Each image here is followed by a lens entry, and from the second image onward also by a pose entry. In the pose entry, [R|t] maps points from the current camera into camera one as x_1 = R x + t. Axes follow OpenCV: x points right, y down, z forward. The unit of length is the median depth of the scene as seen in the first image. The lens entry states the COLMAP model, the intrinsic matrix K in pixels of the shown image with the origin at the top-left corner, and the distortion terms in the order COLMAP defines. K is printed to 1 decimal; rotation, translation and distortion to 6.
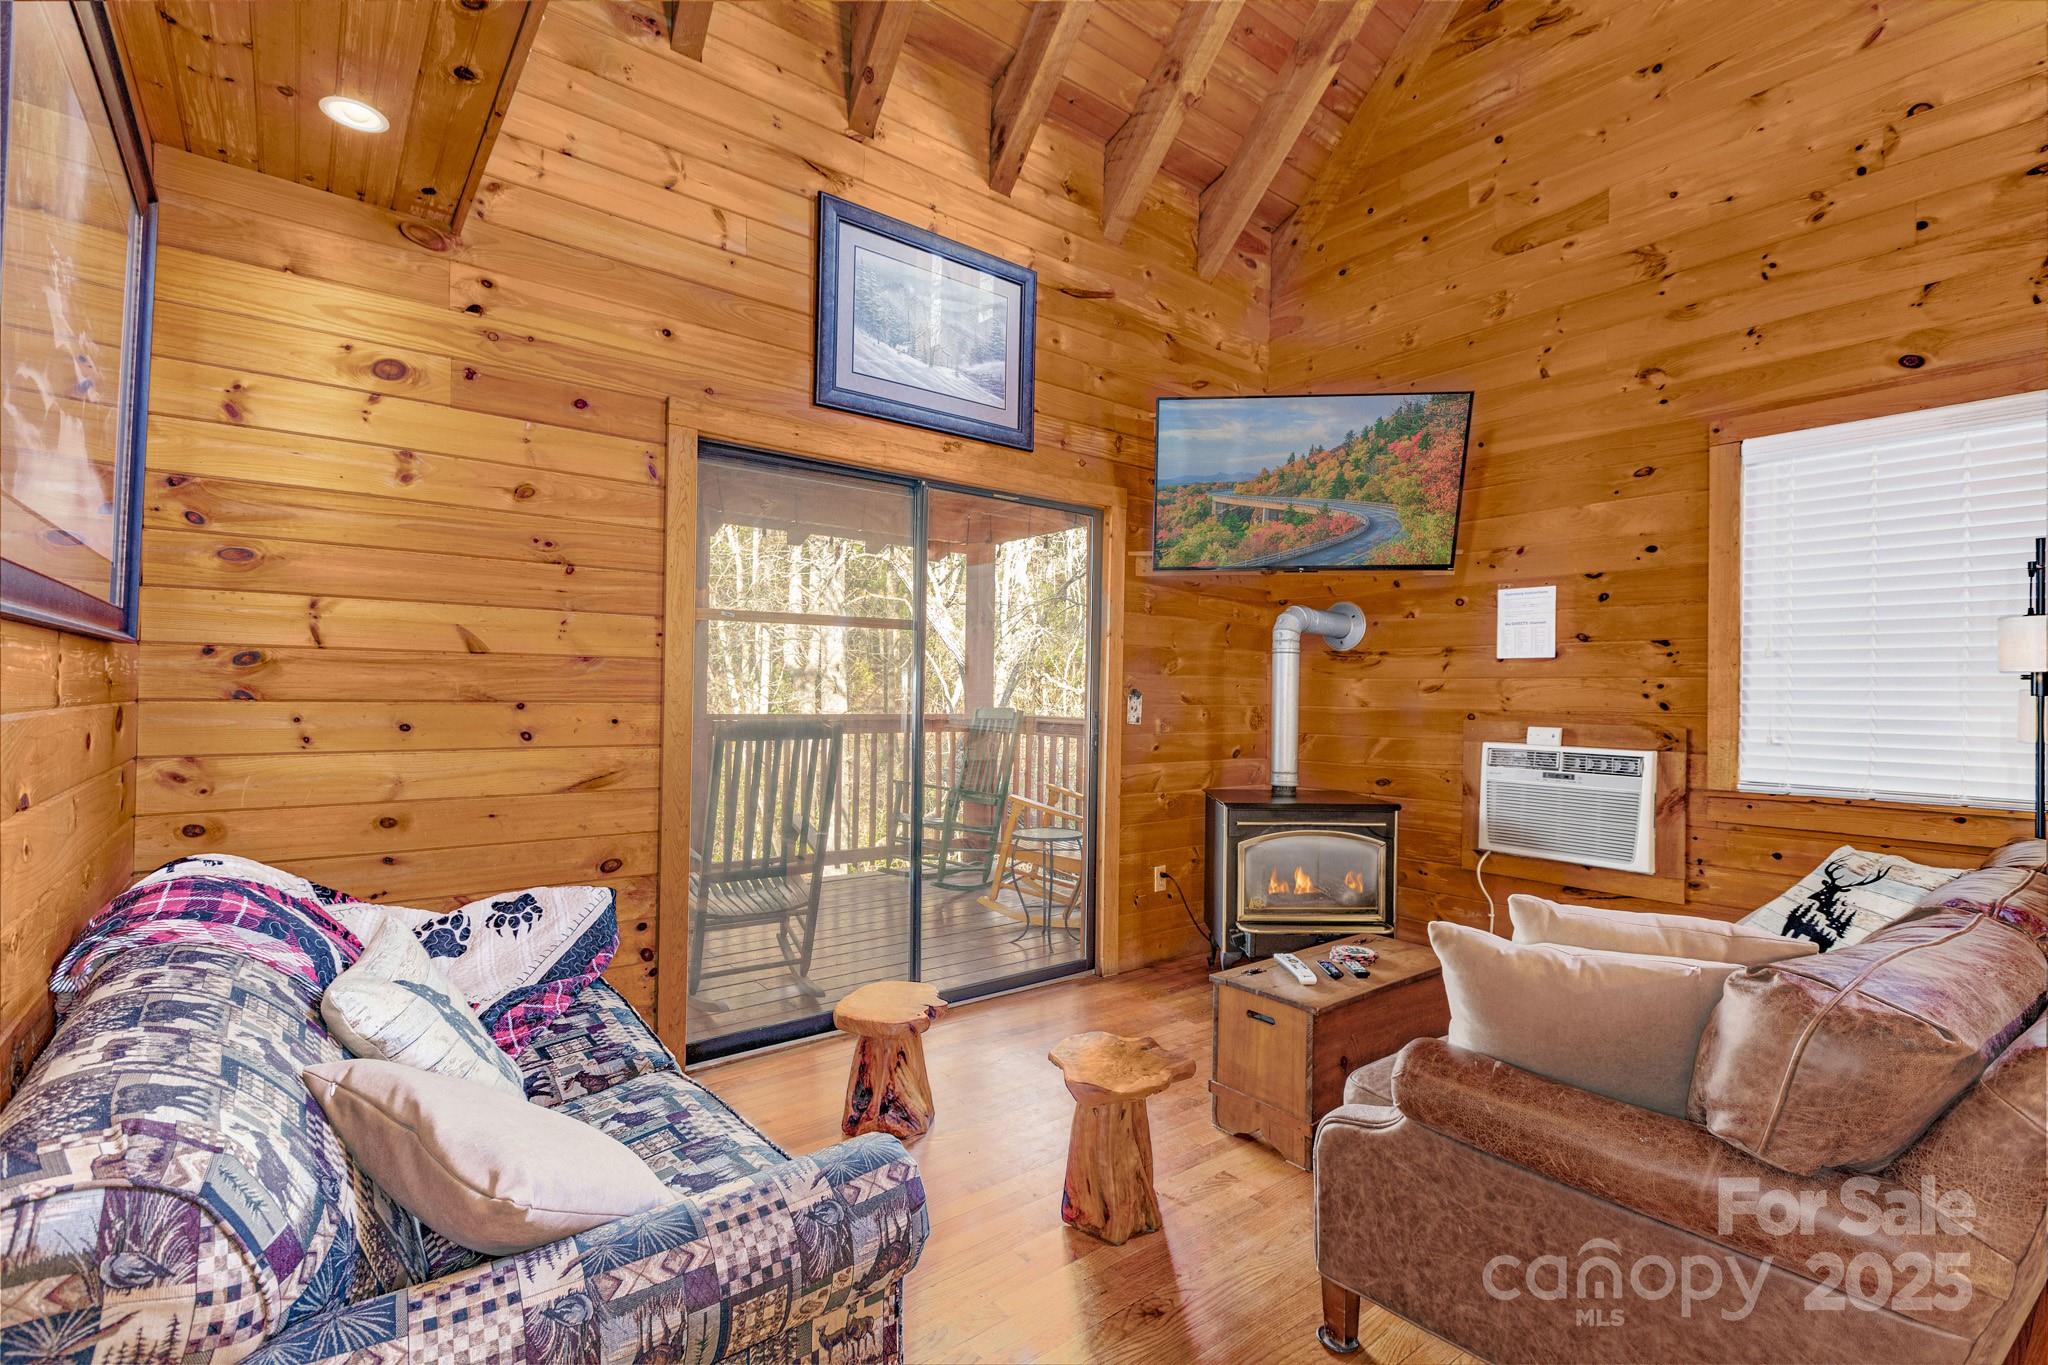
lens RADIAL K [[925.0, 0, 1017.0], [0, 925.0, 684.6], [0, 0, 1]] dist [0.002813, -0.000072]
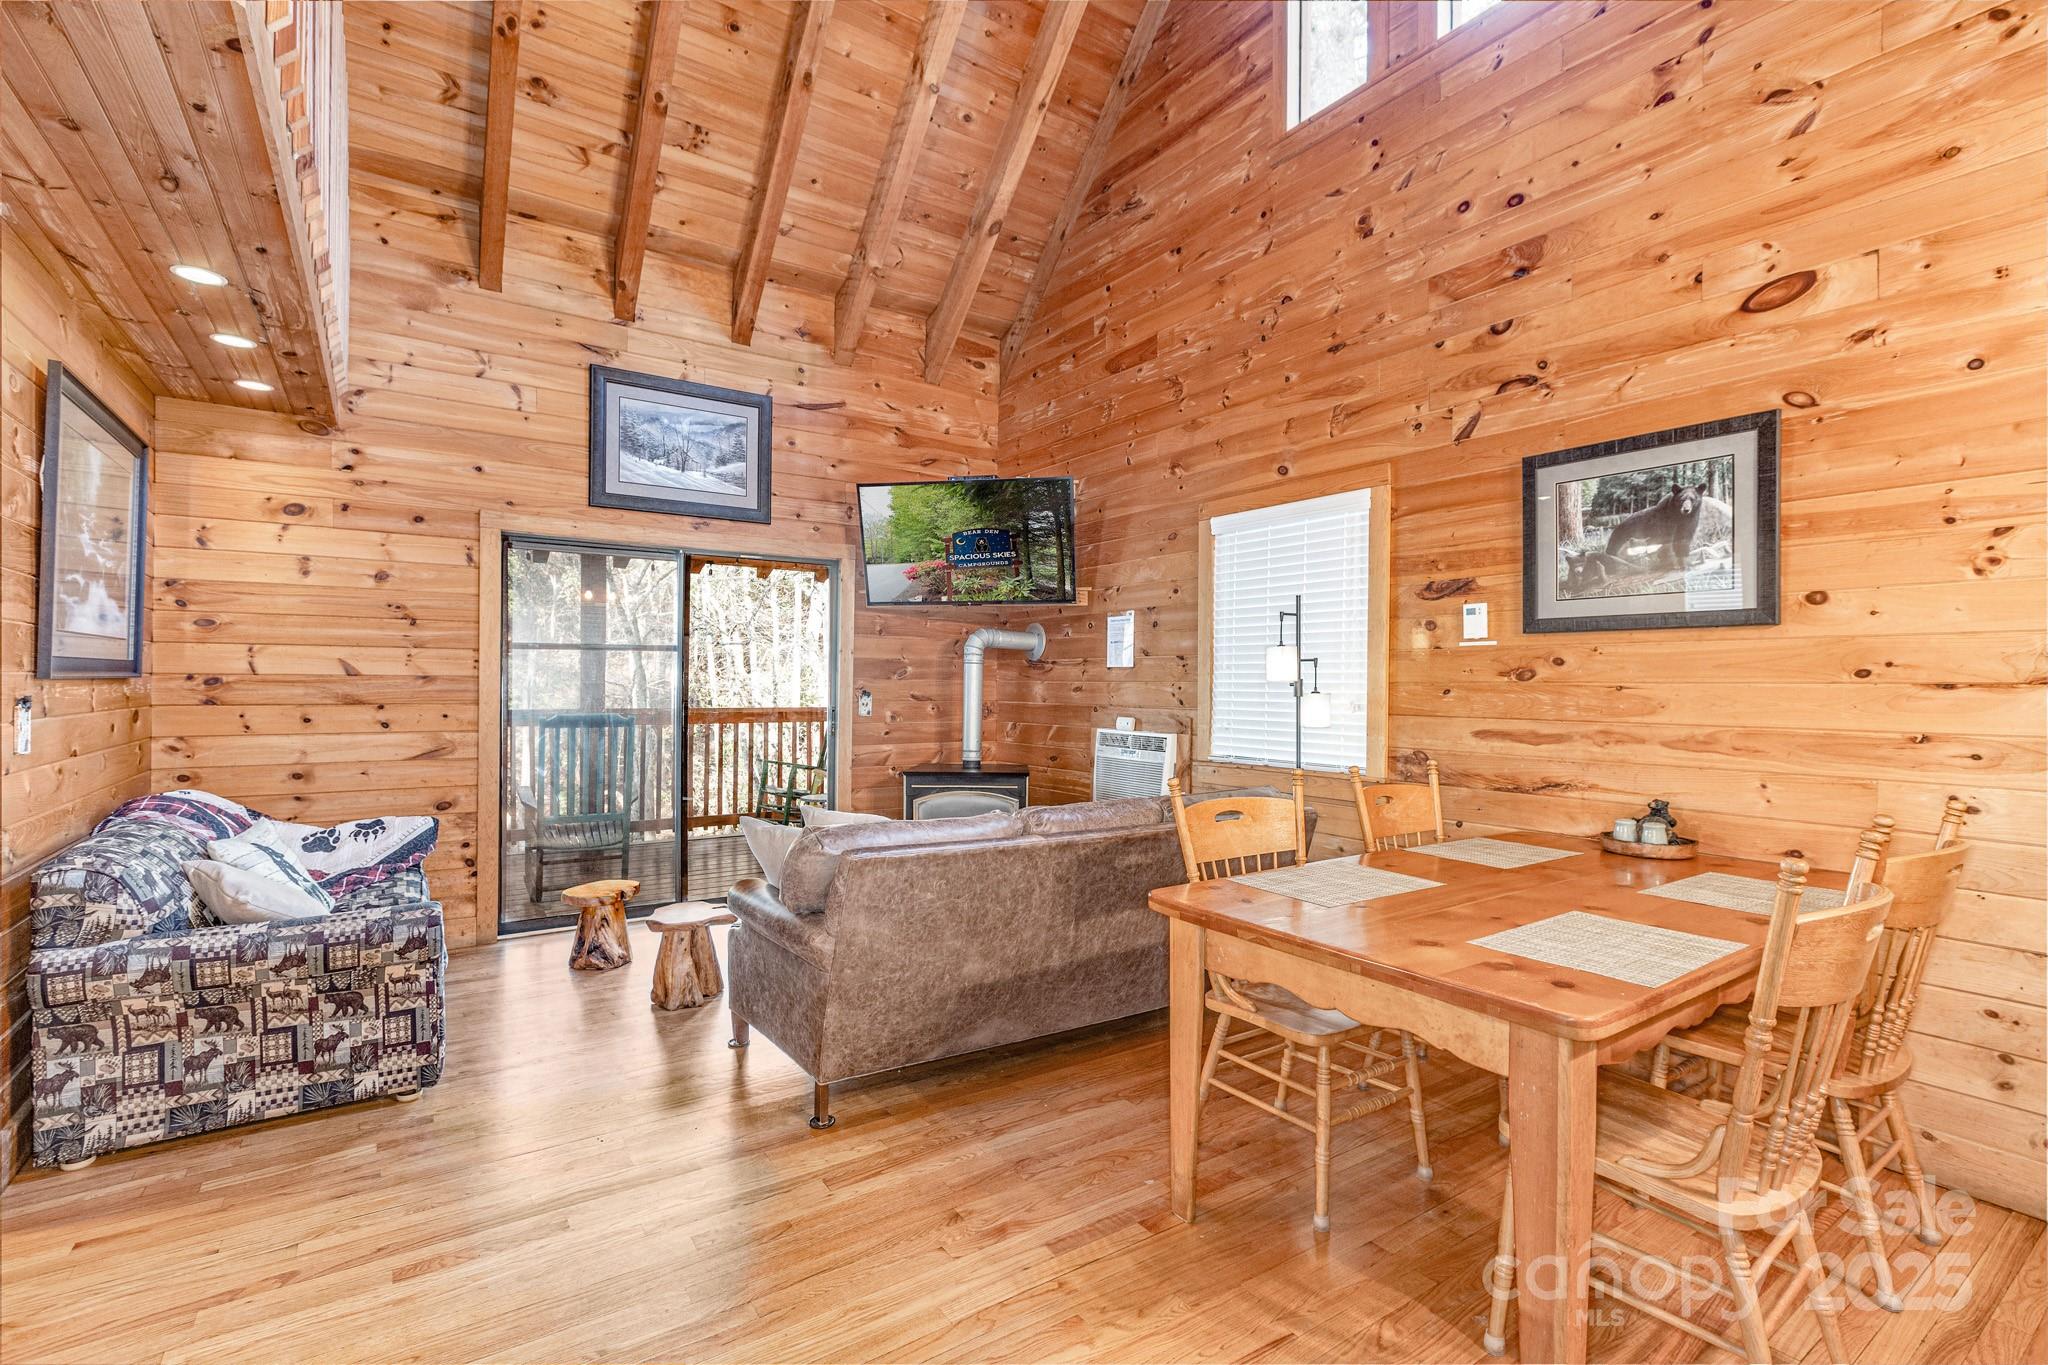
lens RADIAL K [[925.0, 0, 1015.8], [0, 925.0, 683.3], [0, 0, 1]] dist [0.002813, -0.000072]
pose [[0.997667, -0.005680, -0.068031, 0.638883], [0.006376, 0.999929, 0.010019, -0.025595], [0.067969, -0.010429, 0.997633, -0.513788]]
